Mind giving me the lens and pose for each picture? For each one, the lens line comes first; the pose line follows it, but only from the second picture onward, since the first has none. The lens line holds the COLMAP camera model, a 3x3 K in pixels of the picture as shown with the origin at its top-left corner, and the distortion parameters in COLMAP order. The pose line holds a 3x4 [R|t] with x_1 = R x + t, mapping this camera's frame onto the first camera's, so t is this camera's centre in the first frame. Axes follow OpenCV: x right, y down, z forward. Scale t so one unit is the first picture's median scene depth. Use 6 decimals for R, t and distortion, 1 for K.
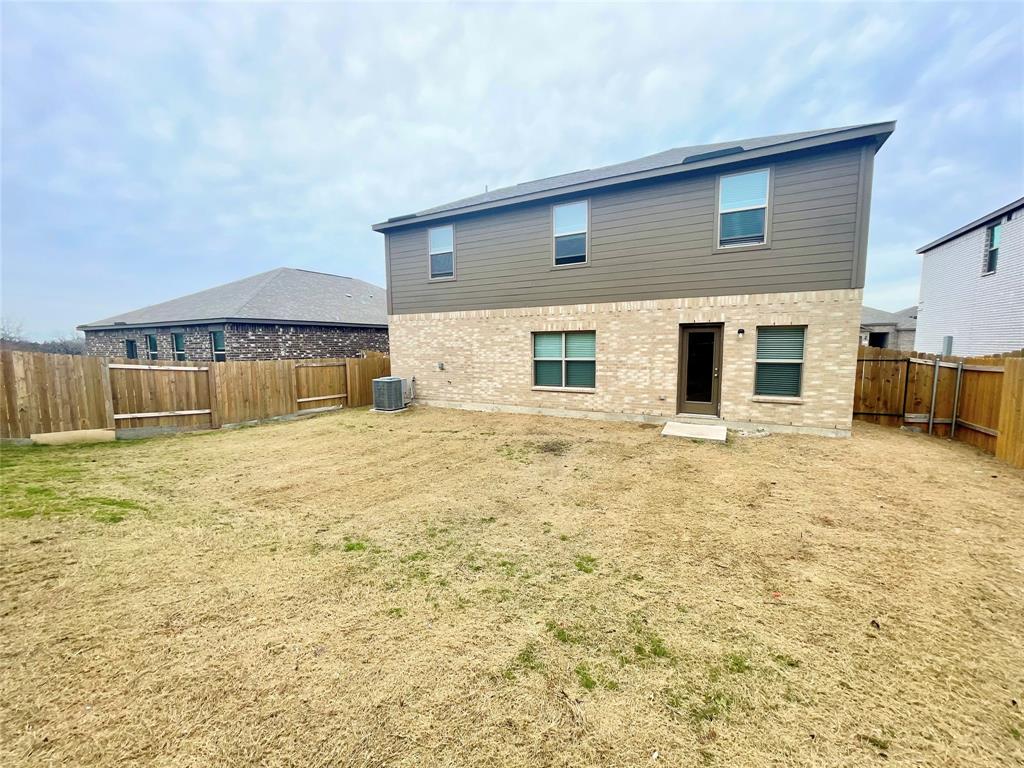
lens RADIAL K [[413.6, 0, 512.0], [0, 413.6, 384.0], [0, 0, 1]] dist [-0.001345, 0.000053]
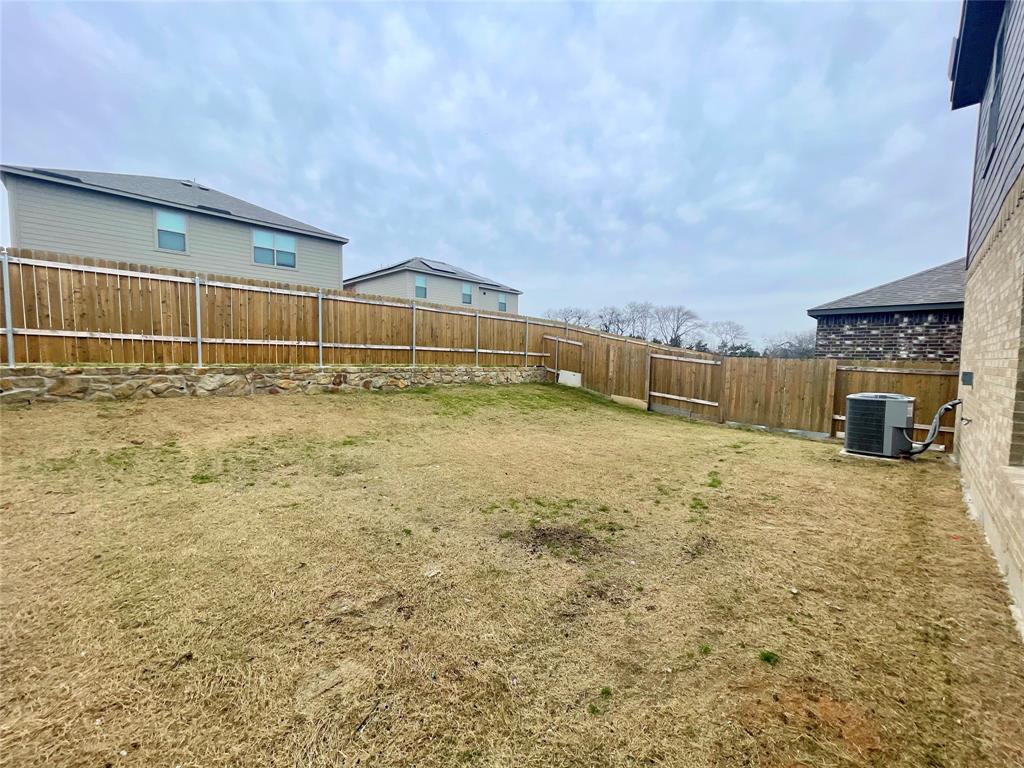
lens RADIAL K [[413.6, 0, 512.0], [0, 413.6, 384.0], [0, 0, 1]] dist [-0.001345, 0.000053]
pose [[-0.280583, 0.070771, -0.957217, 0.329599], [-0.108444, 0.988555, 0.104875, -0.030960], [0.953684, 0.133231, -0.269697, 0.661436]]
